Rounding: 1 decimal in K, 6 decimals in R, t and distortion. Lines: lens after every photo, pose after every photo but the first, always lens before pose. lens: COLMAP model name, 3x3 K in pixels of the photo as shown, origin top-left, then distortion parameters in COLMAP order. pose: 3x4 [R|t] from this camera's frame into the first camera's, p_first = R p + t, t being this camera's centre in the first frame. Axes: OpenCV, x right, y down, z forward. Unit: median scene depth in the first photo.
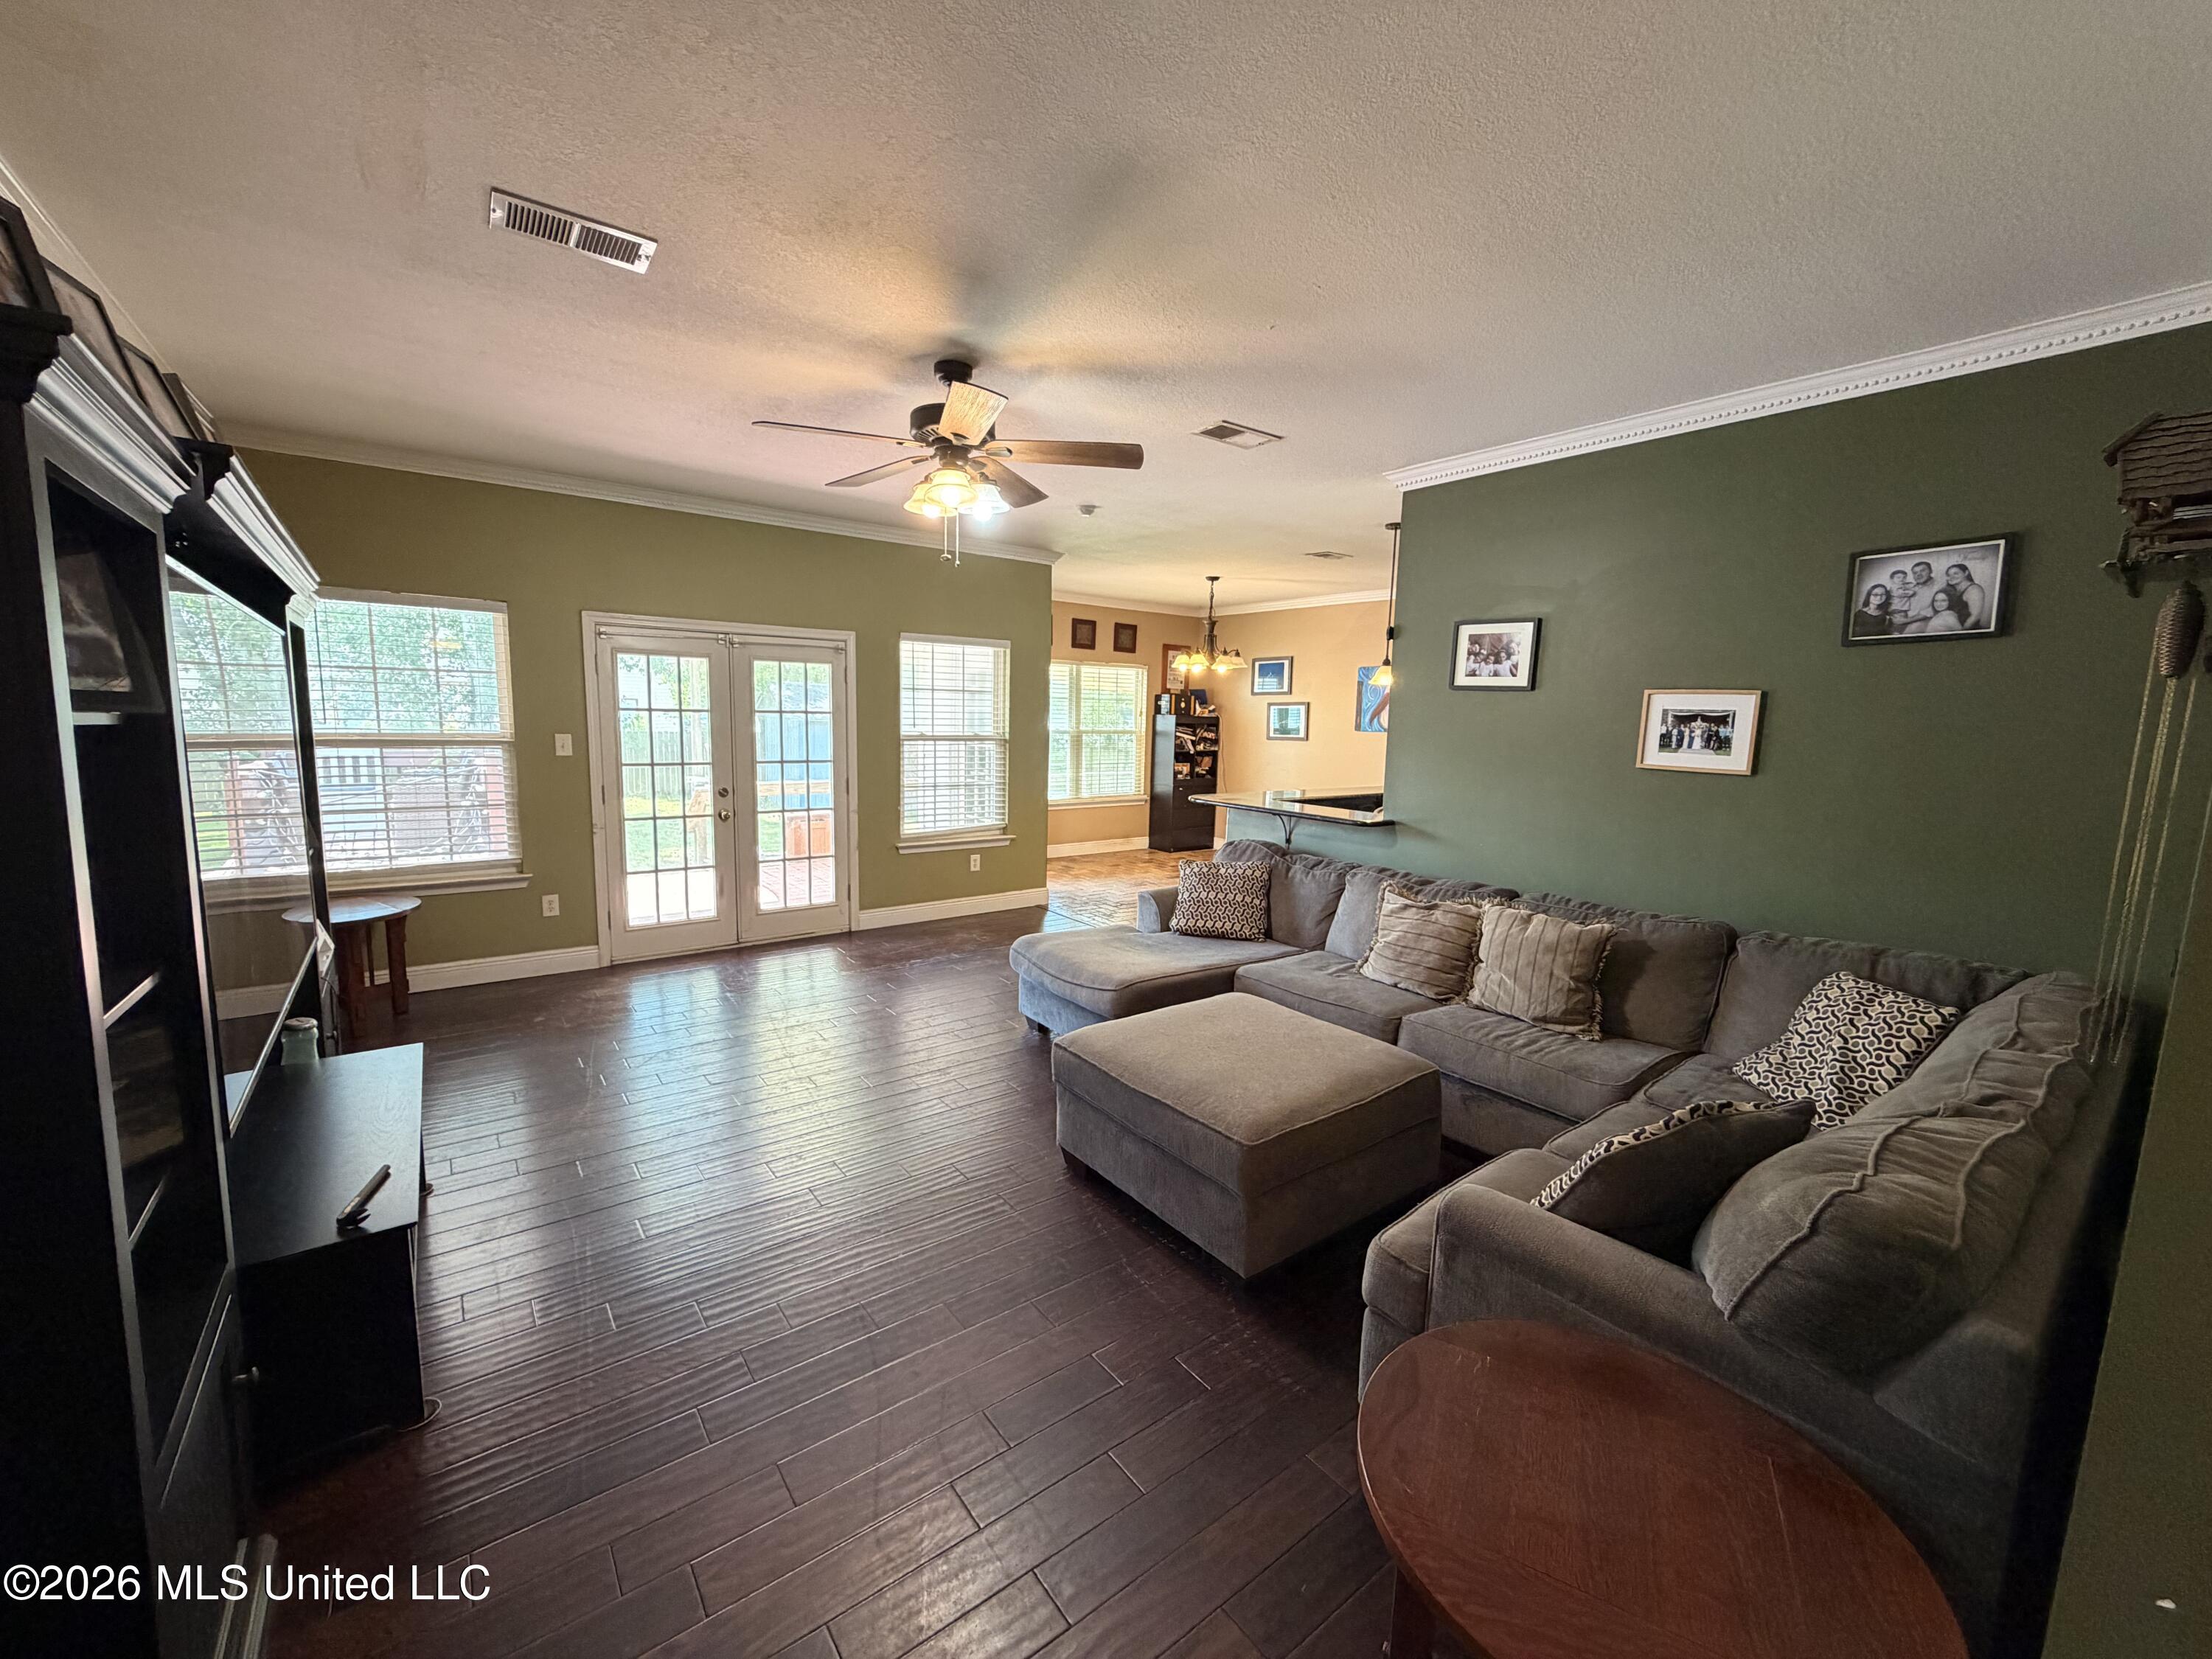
lens RADIAL K [[883.0, 0, 1100.5], [0, 883.0, 834.4], [0, 0, 1]] dist [-0.002370, 0.000844]
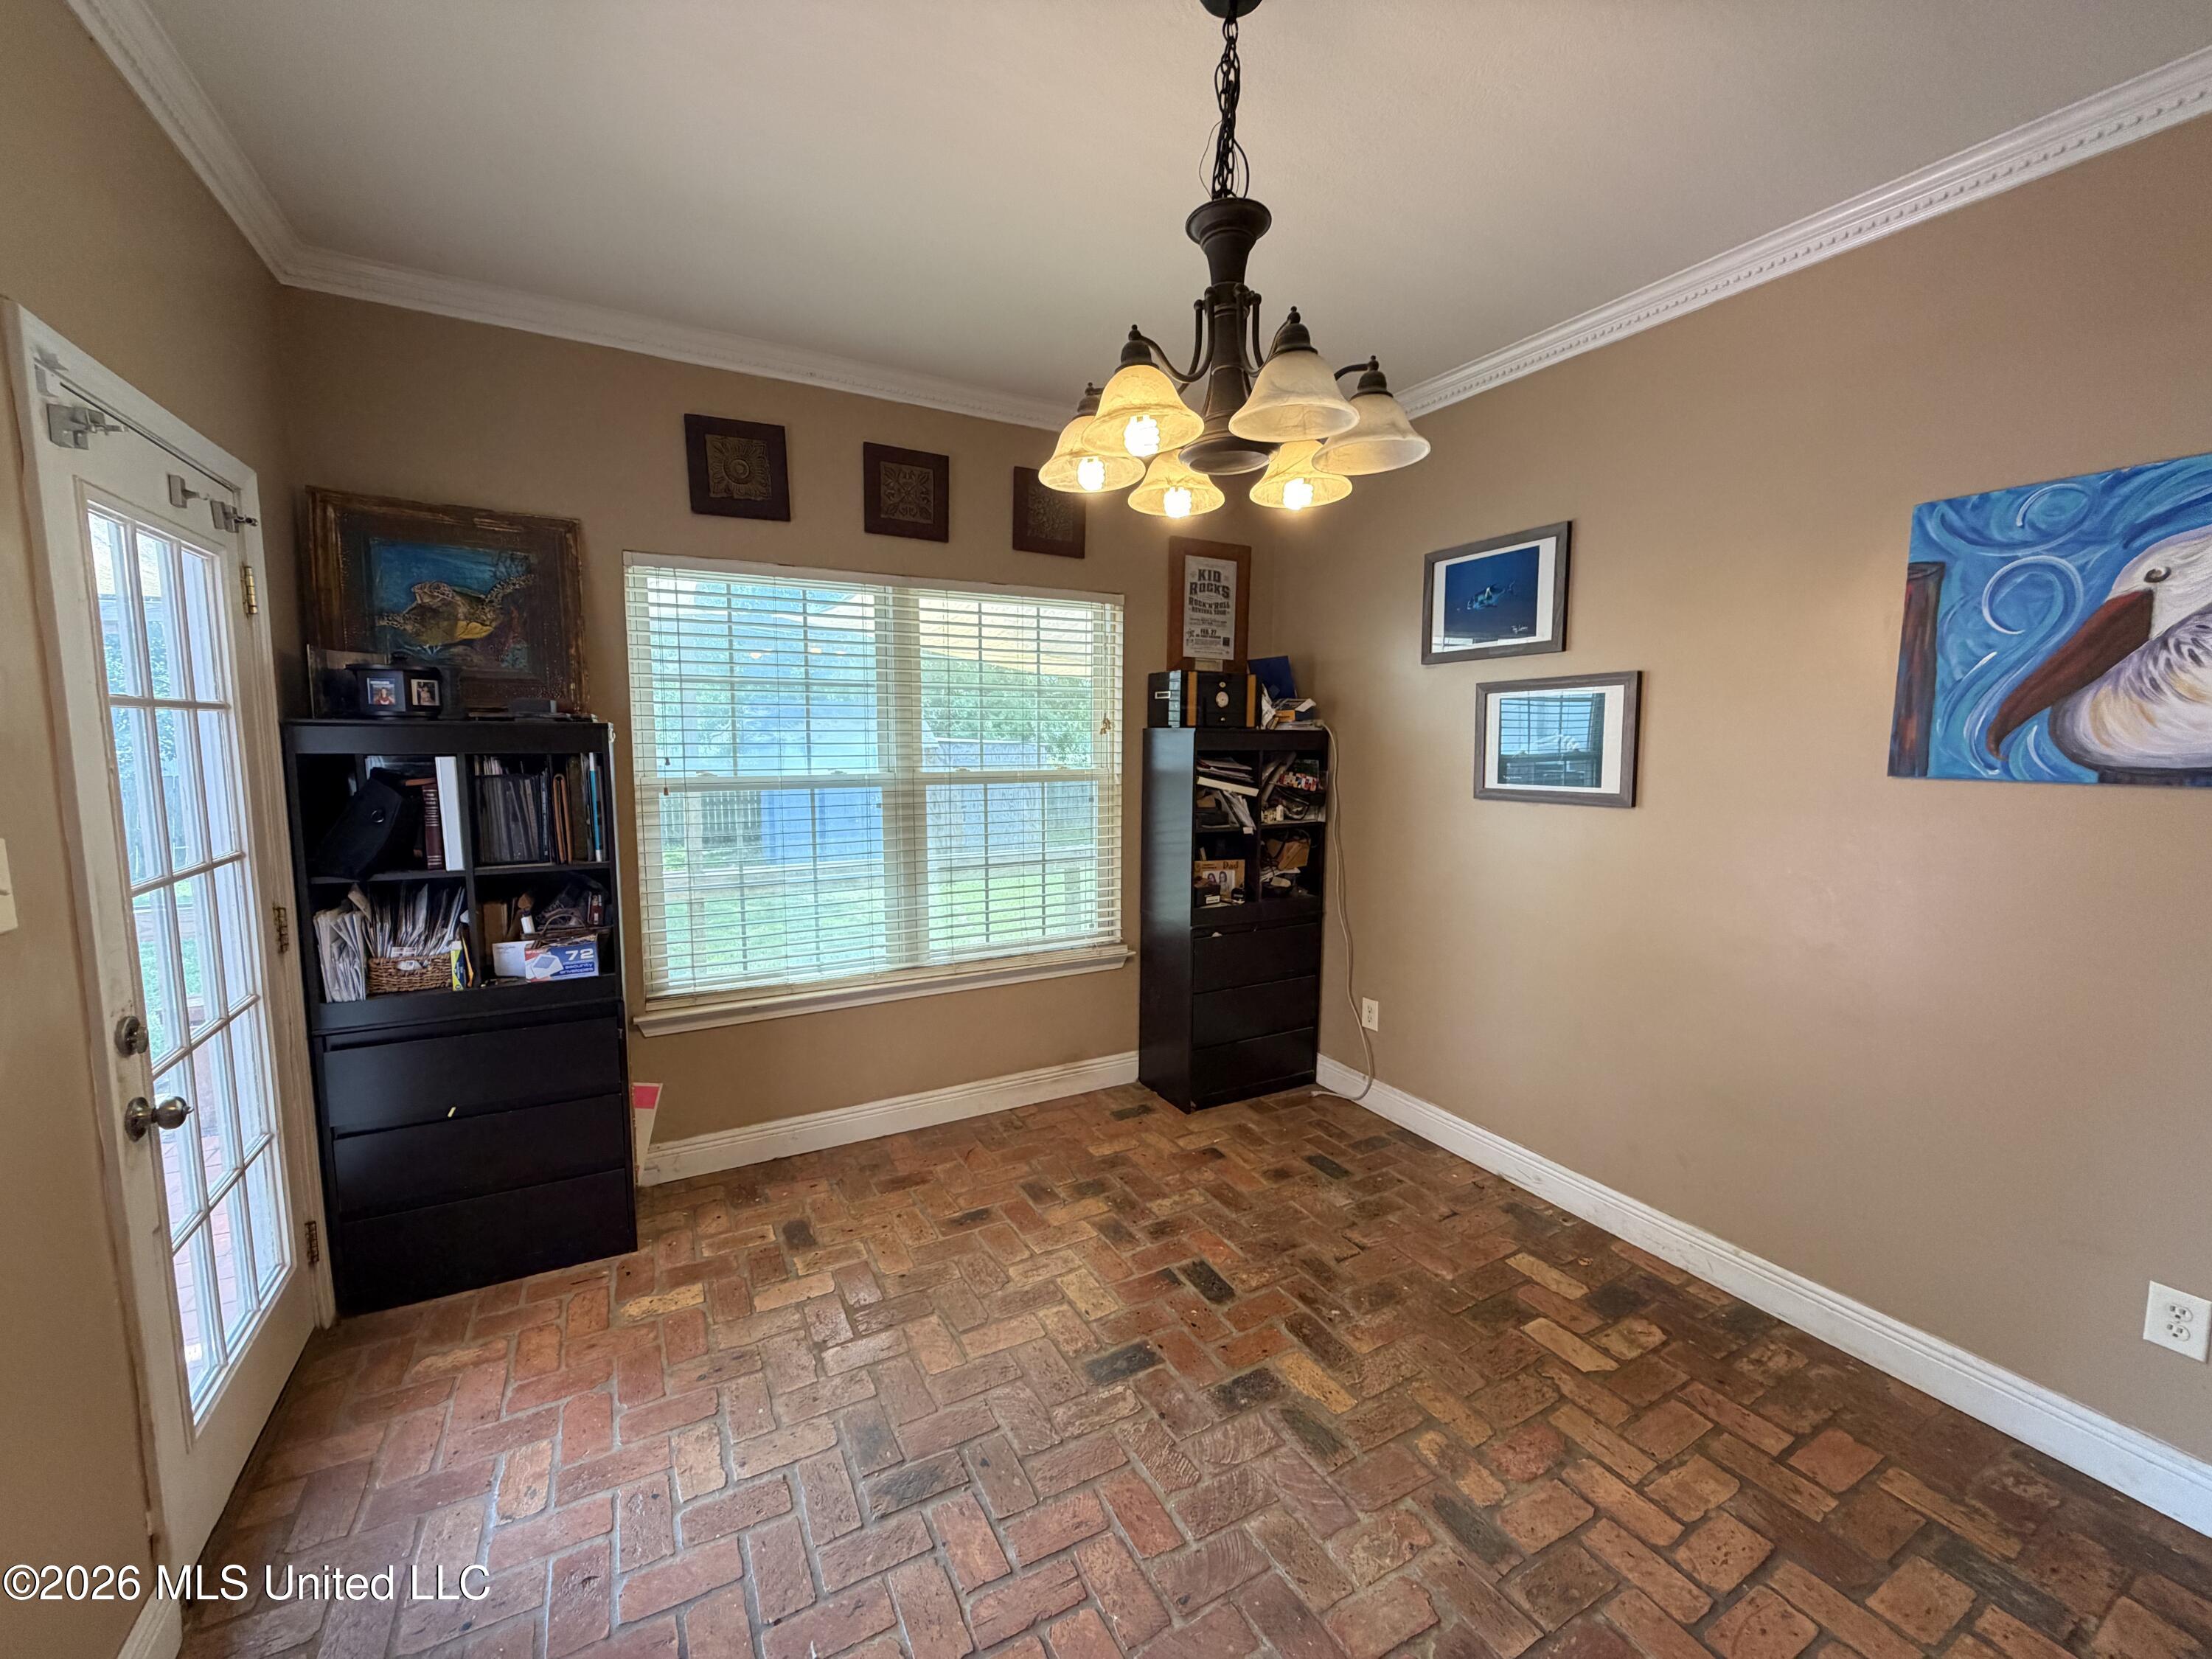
lens RADIAL K [[883.0, 0, 1099.6], [0, 883.0, 824.4], [0, 0, 1]] dist [-0.002370, 0.000844]
pose [[0.986201, 0.002282, -0.165535, 0.103303], [-0.008542, 0.999274, -0.037119, -0.081833], [0.165331, 0.038021, 0.985505, 0.638709]]
